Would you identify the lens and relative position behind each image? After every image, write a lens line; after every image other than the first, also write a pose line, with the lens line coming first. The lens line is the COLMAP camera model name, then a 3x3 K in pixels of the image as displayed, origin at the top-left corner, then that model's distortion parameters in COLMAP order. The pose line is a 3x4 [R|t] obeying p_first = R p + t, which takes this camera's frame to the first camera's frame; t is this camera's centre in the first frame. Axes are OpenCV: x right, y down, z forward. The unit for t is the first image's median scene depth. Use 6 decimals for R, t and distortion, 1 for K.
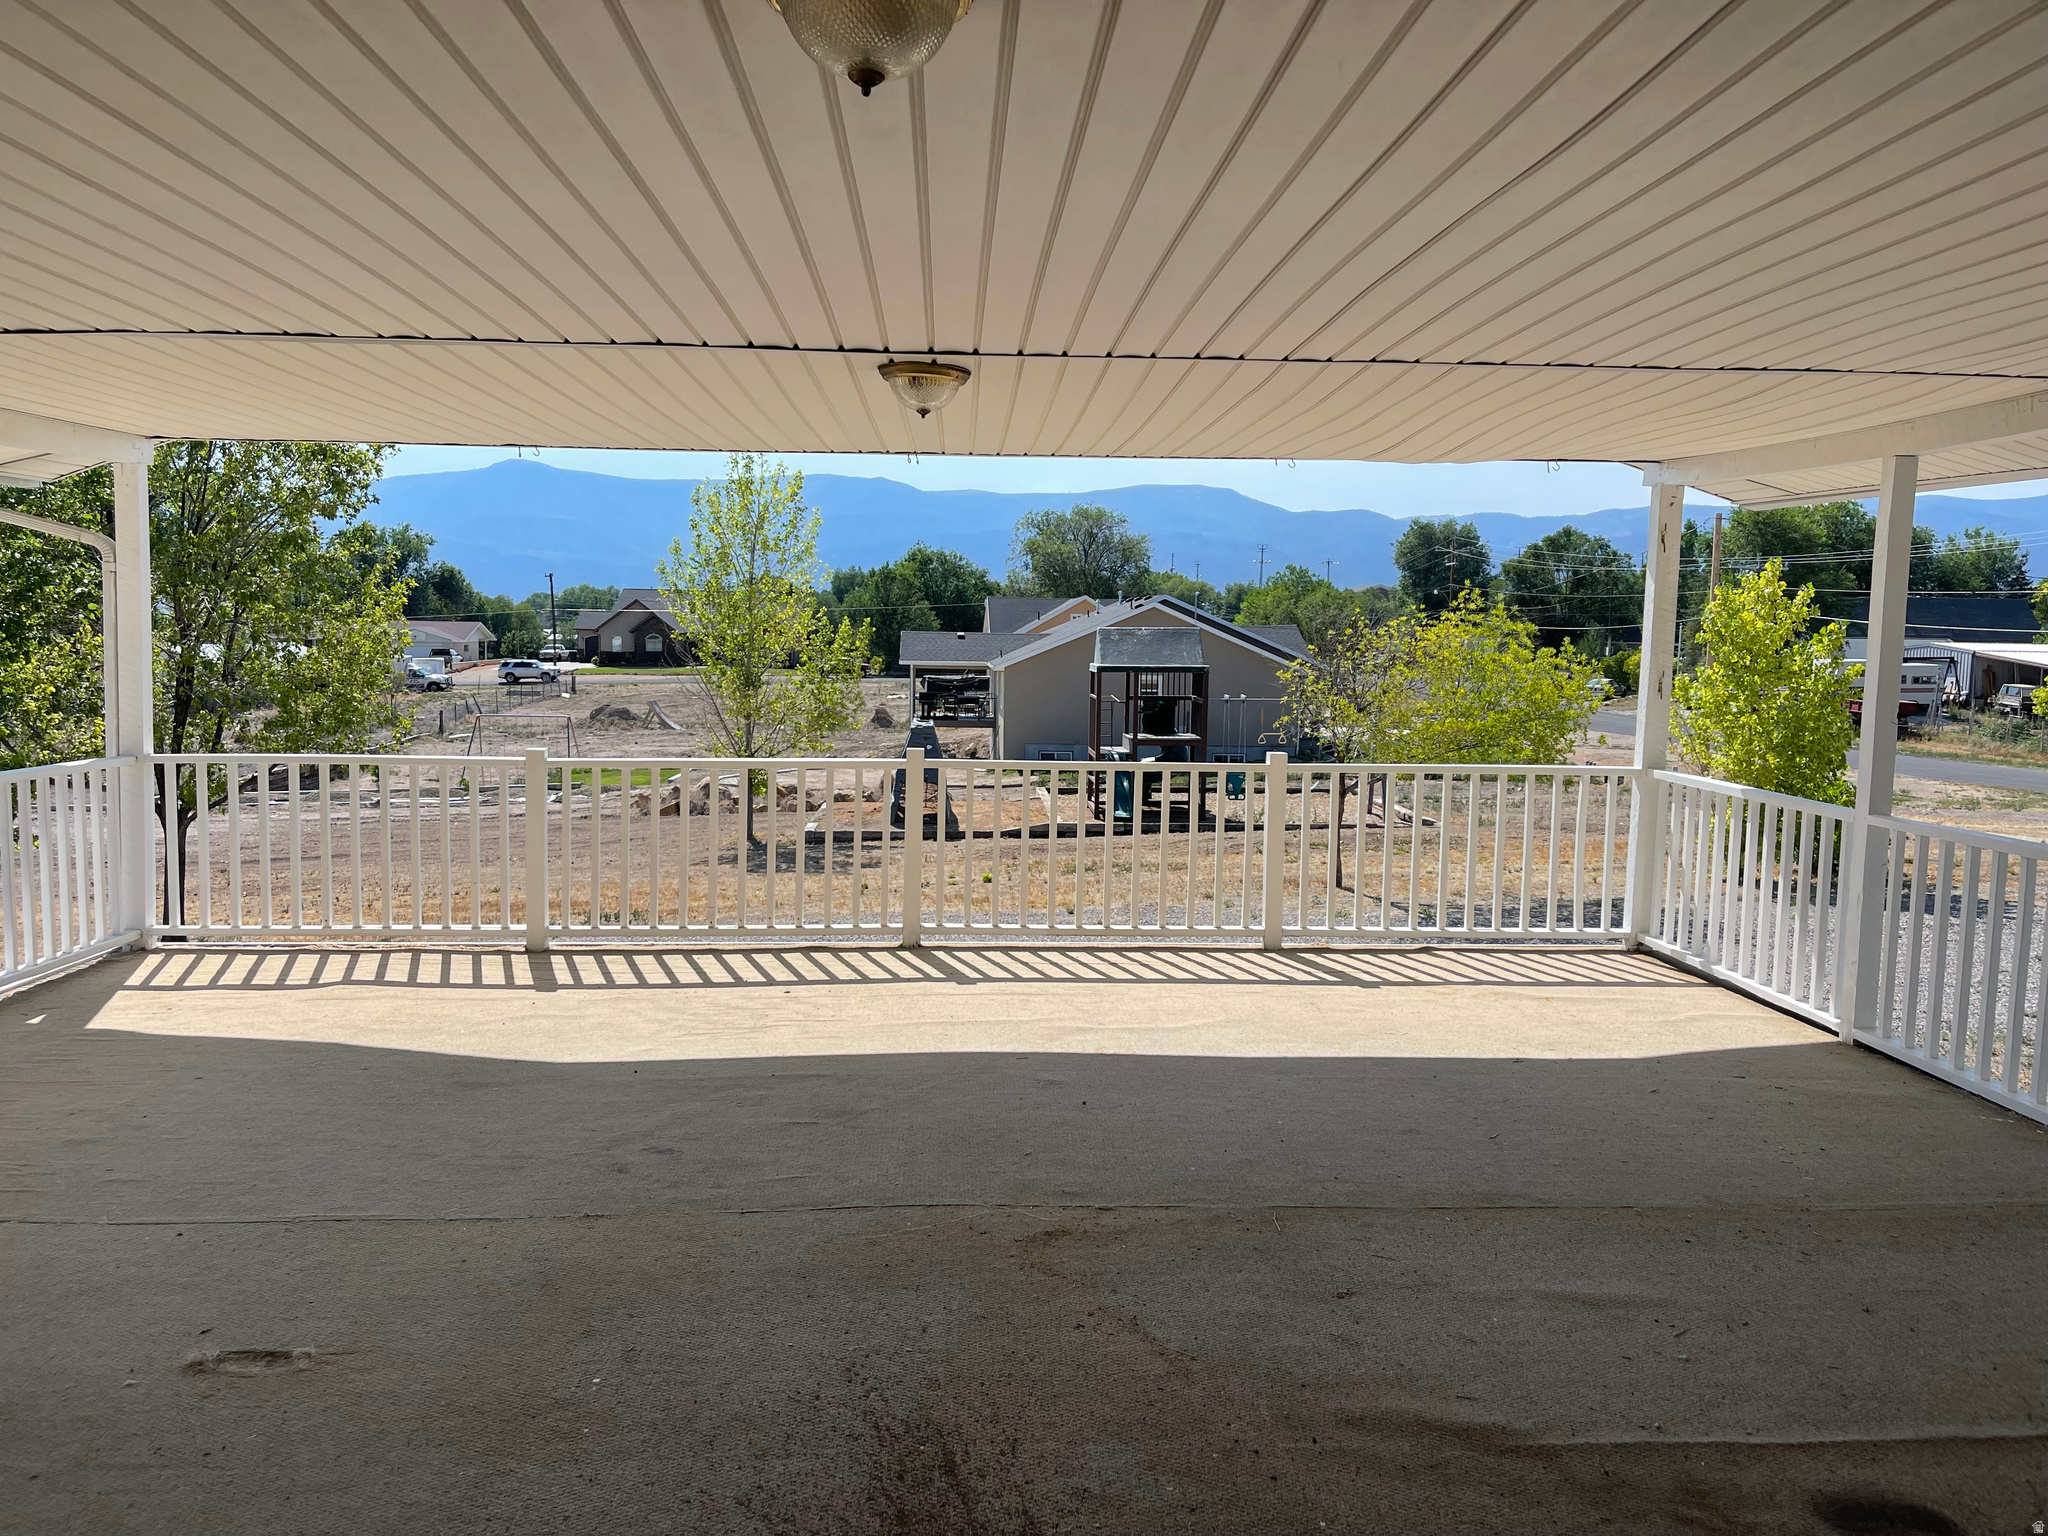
lens RADIAL K [[1590.4, 0, 1024.2], [0, 1590.4, 882.1], [0, 0, 1]] dist [-0.006752, -0.006302]
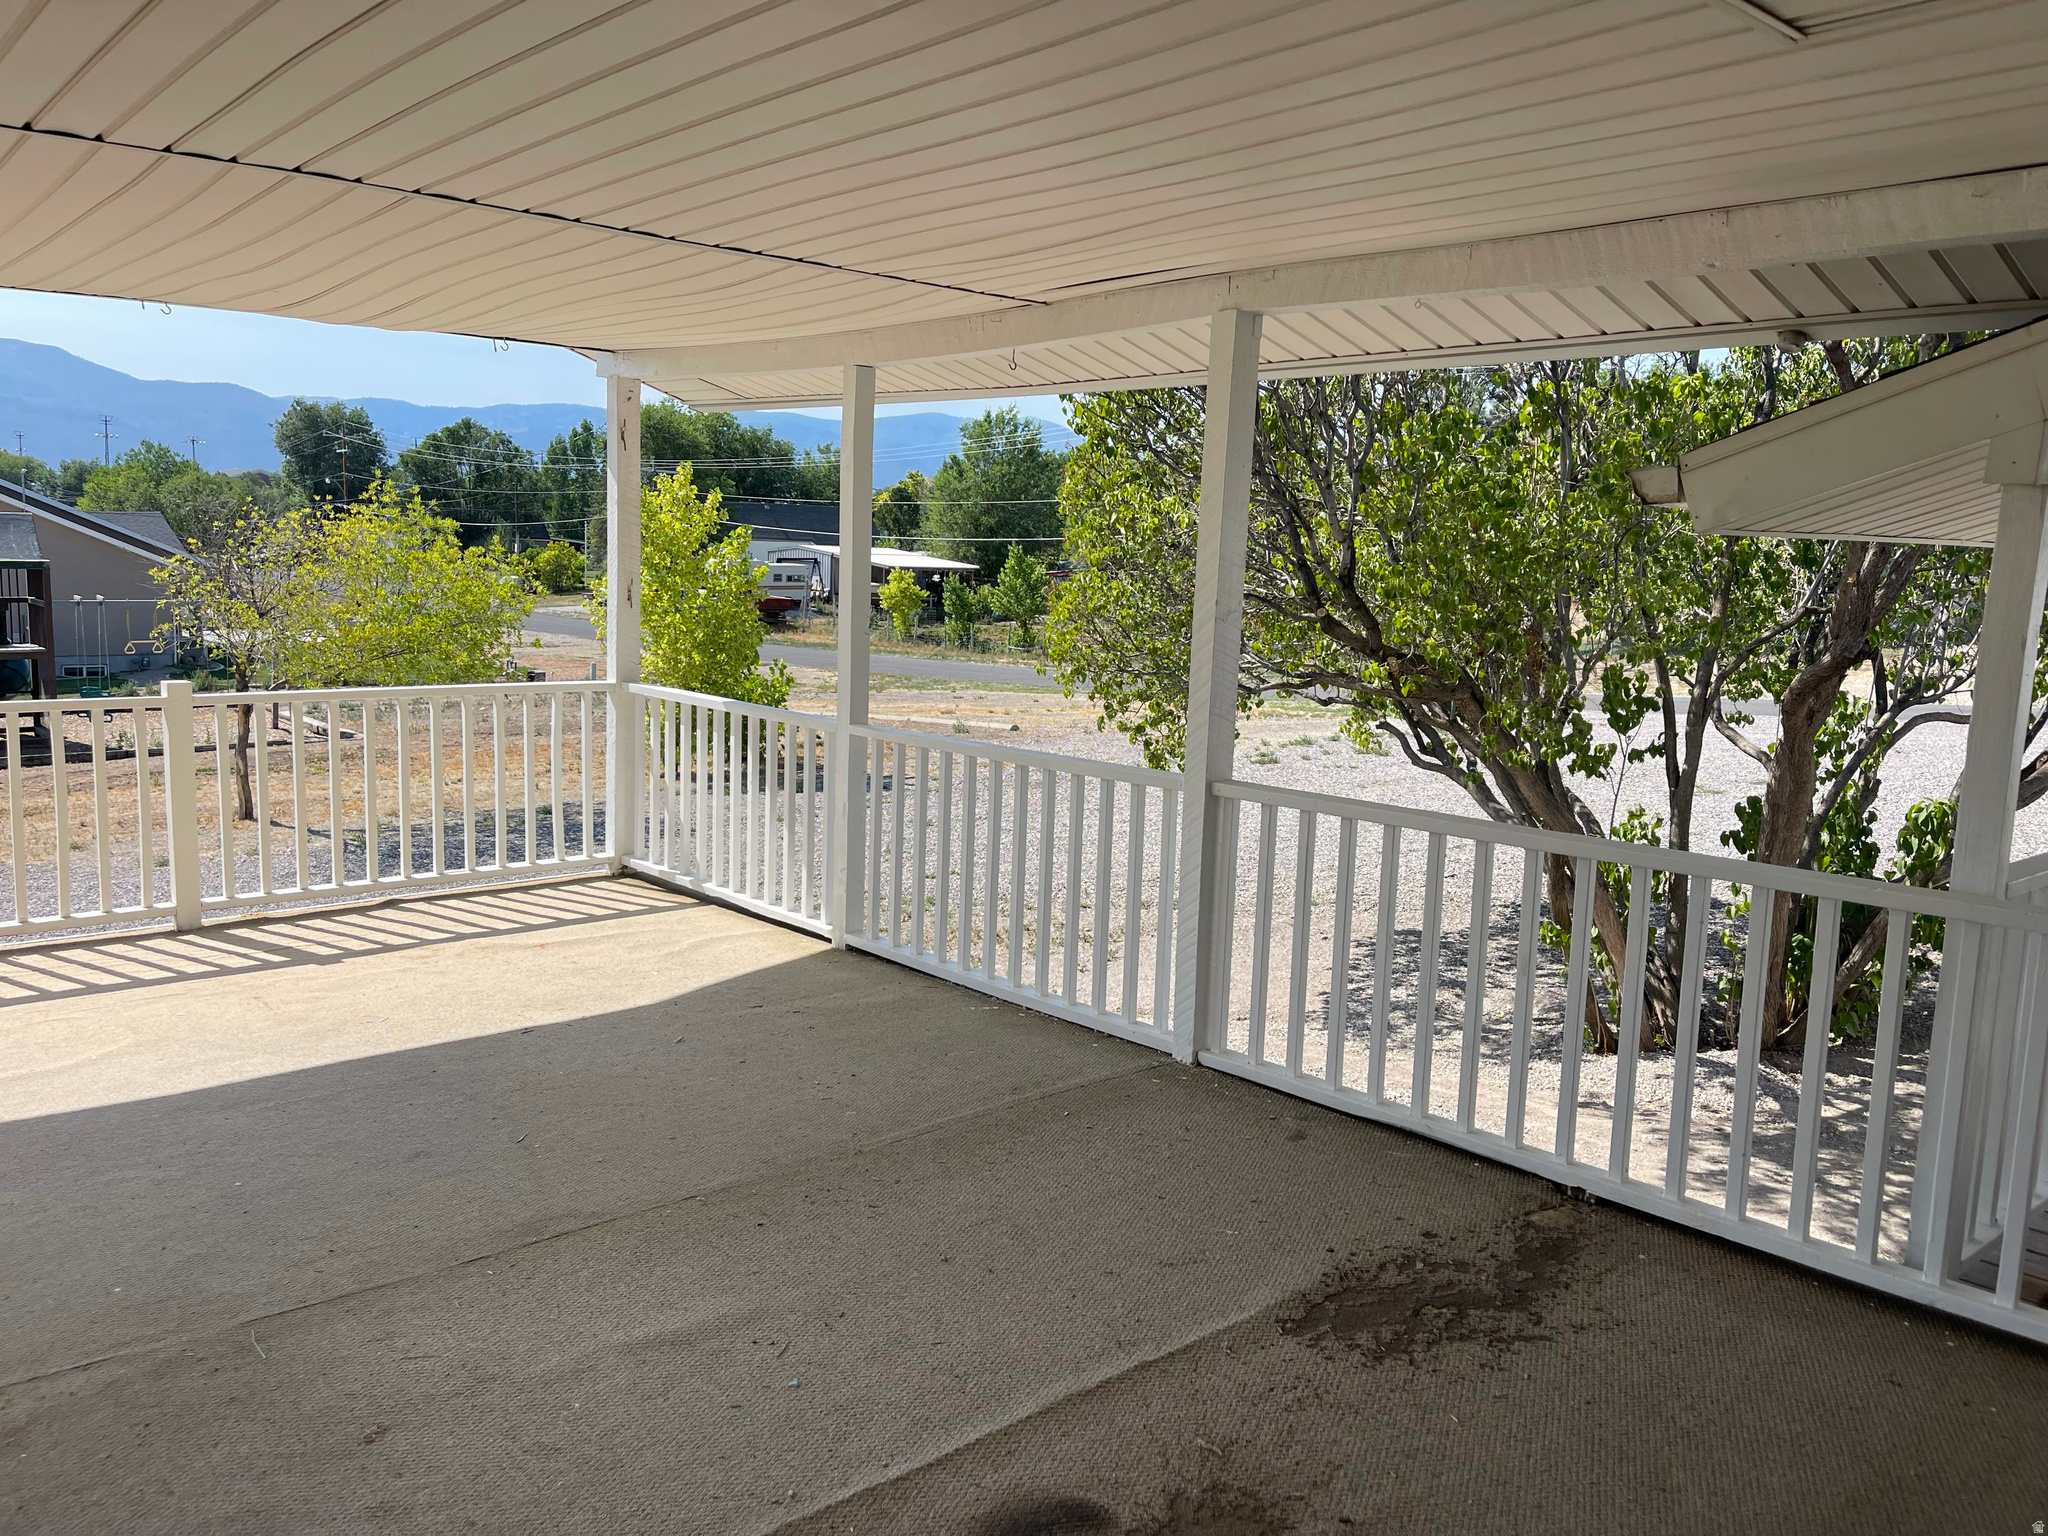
lens RADIAL K [[1569.7, 0, 1026.2], [0, 1569.7, 779.9], [0, 0, 1]] dist [0.070819, -0.106728]
pose [[0.786187, -0.075133, 0.613404, 0.005453], [0.073427, 0.996908, 0.027997, -0.022565], [-0.613611, 0.023030, 0.789273, 0.122530]]
